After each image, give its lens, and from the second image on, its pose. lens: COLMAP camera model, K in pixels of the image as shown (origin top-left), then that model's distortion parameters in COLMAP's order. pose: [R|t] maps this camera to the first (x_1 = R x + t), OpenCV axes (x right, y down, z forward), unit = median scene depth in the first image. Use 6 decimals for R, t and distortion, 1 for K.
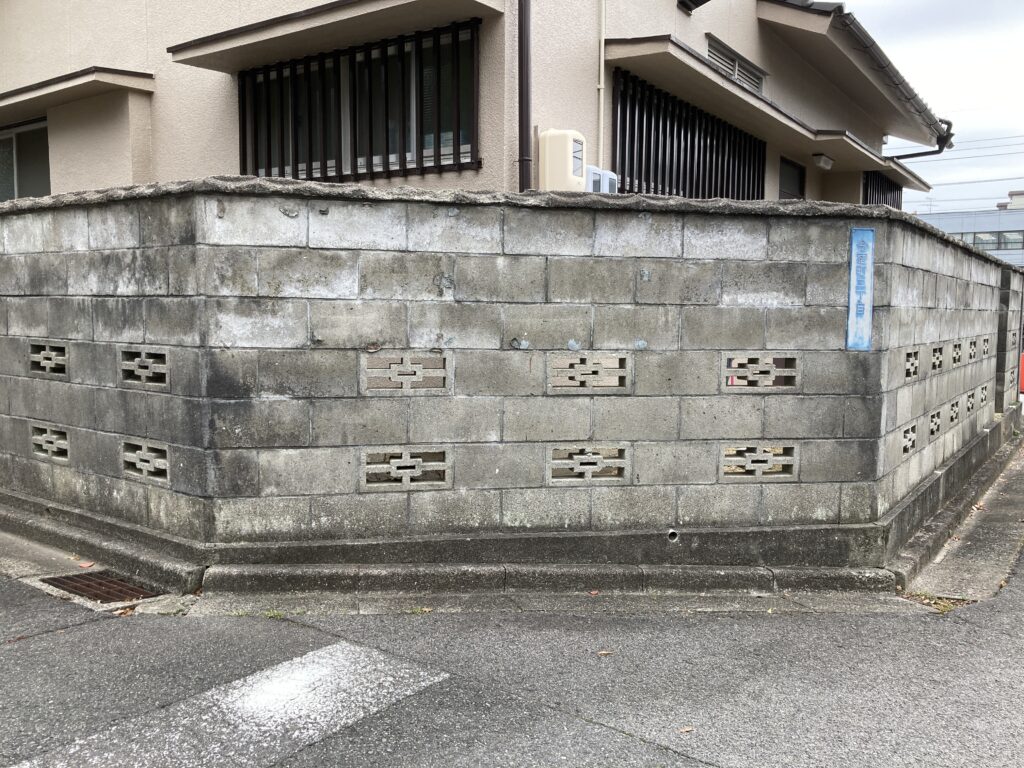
lens RADIAL K [[809.2, 0, 512.0], [0, 809.2, 384.0], [0, 0, 1]] dist [0.146302, -0.397023]
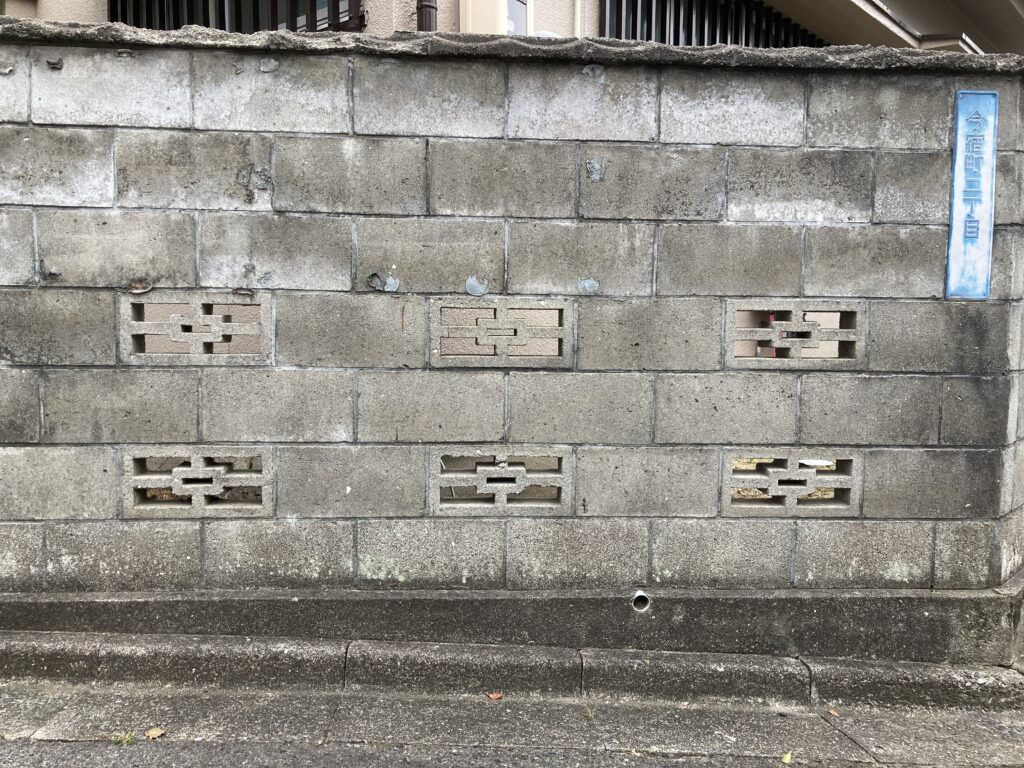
lens RADIAL K [[826.1, 0, 512.0], [0, 826.1, 384.0], [0, 0, 1]] dist [0.038077, -0.031176]
pose [[0.992675, 0.009416, -0.120450, 0.178213], [-0.010210, 0.999930, -0.005973, 0.029154], [0.120386, 0.007159, 0.992701, 0.382707]]
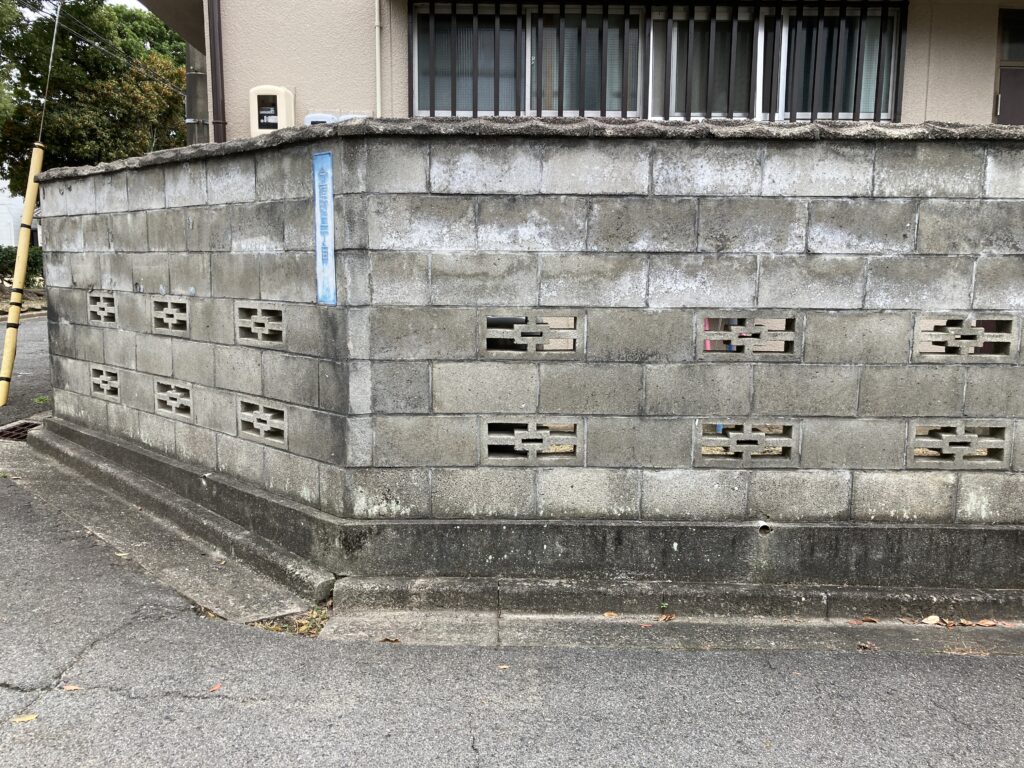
lens RADIAL K [[842.2, 0, 512.0], [0, 842.2, 384.0], [0, 0, 1]] dist [0.047522, -0.004701]
pose [[0.591513, 0.102863, -0.799707, 1.289555], [-0.072310, 0.994600, 0.074447, -0.040659], [0.803046, 0.013791, 0.595757, 0.687794]]
